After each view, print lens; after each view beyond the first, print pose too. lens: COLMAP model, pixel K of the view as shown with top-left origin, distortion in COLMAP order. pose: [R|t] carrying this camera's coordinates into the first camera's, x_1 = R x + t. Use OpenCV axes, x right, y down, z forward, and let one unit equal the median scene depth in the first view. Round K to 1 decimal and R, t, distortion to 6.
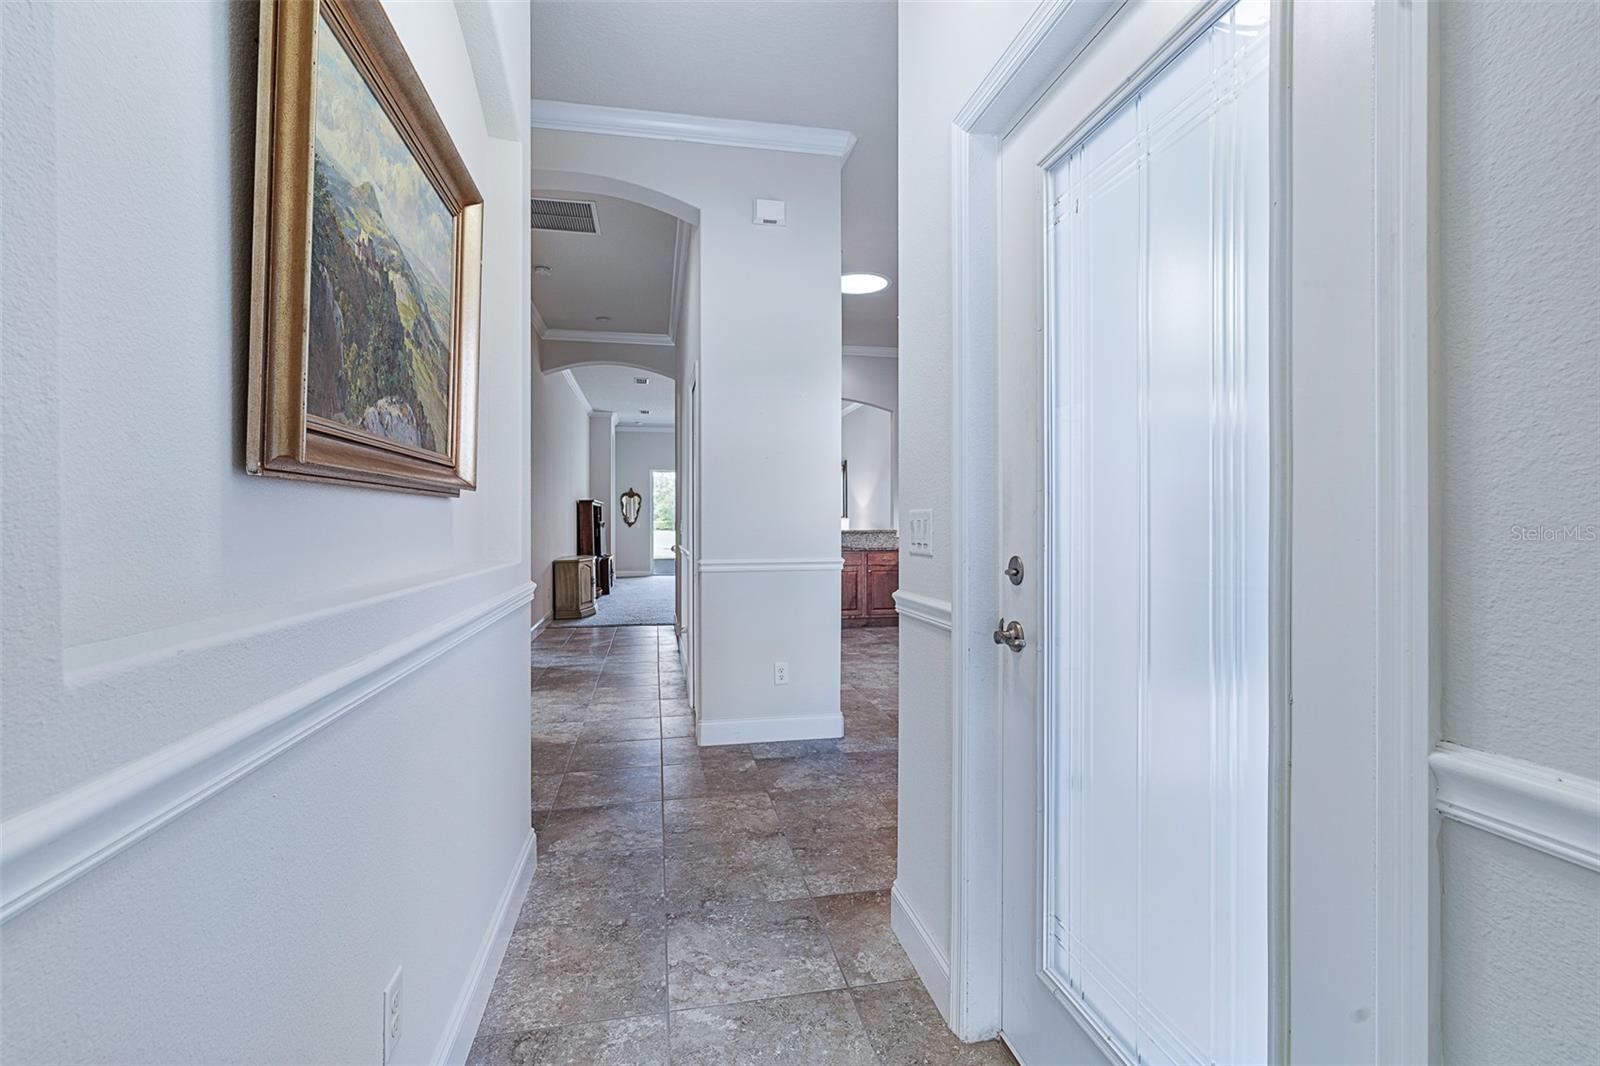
lens RADIAL K [[728.5, 0, 799.1], [0, 728.5, 525.6], [0, 0, 1]] dist [-0.000936, 0.000348]
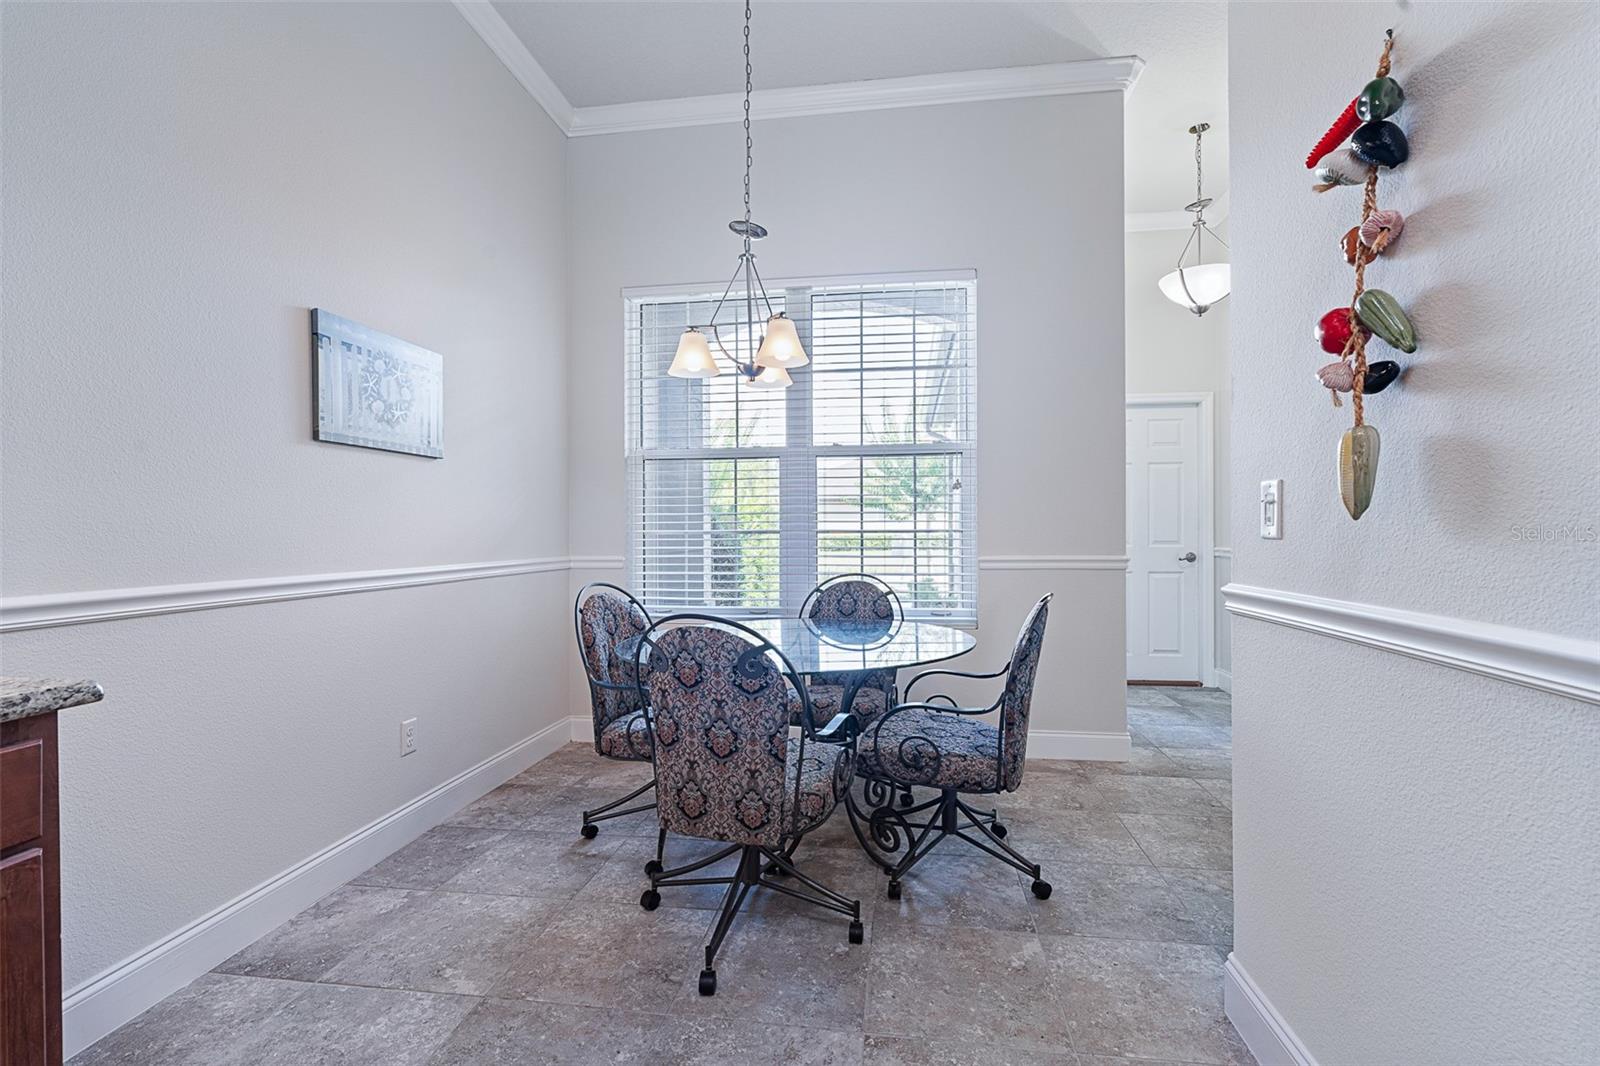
lens RADIAL K [[728.5, 0, 795.5], [0, 728.5, 532.4], [0, 0, 1]] dist [-0.000936, 0.000348]
pose [[-0.943316, 0.007546, 0.331810, 0.075733], [0.009844, 0.999938, 0.005245, 0.005131], [-0.331750, 0.008214, -0.943332, 0.727574]]
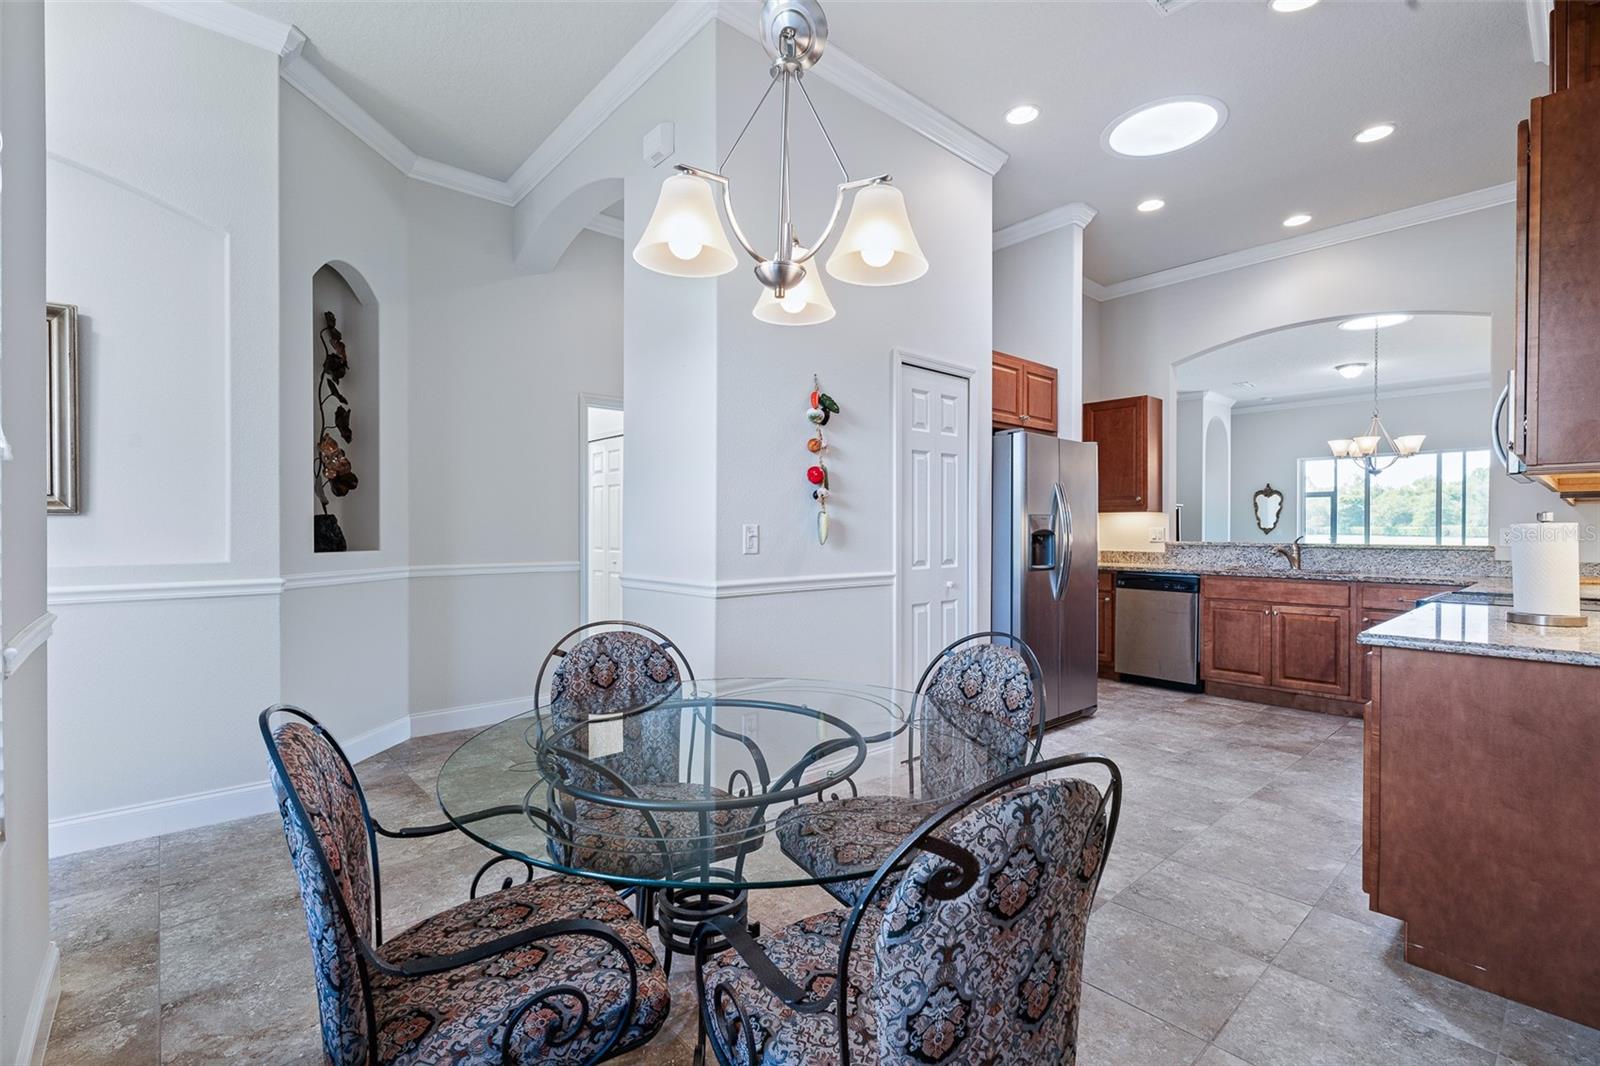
lens RADIAL K [[728.5, 0, 824.3], [0, 728.5, 536.8], [0, 0, 1]] dist [-0.000936, 0.000348]
pose [[0.525652, 0.013972, -0.850585, 0.350766], [-0.006049, 0.999901, 0.012687, -0.004537], [0.850678, -0.001523, 0.525685, 0.359042]]
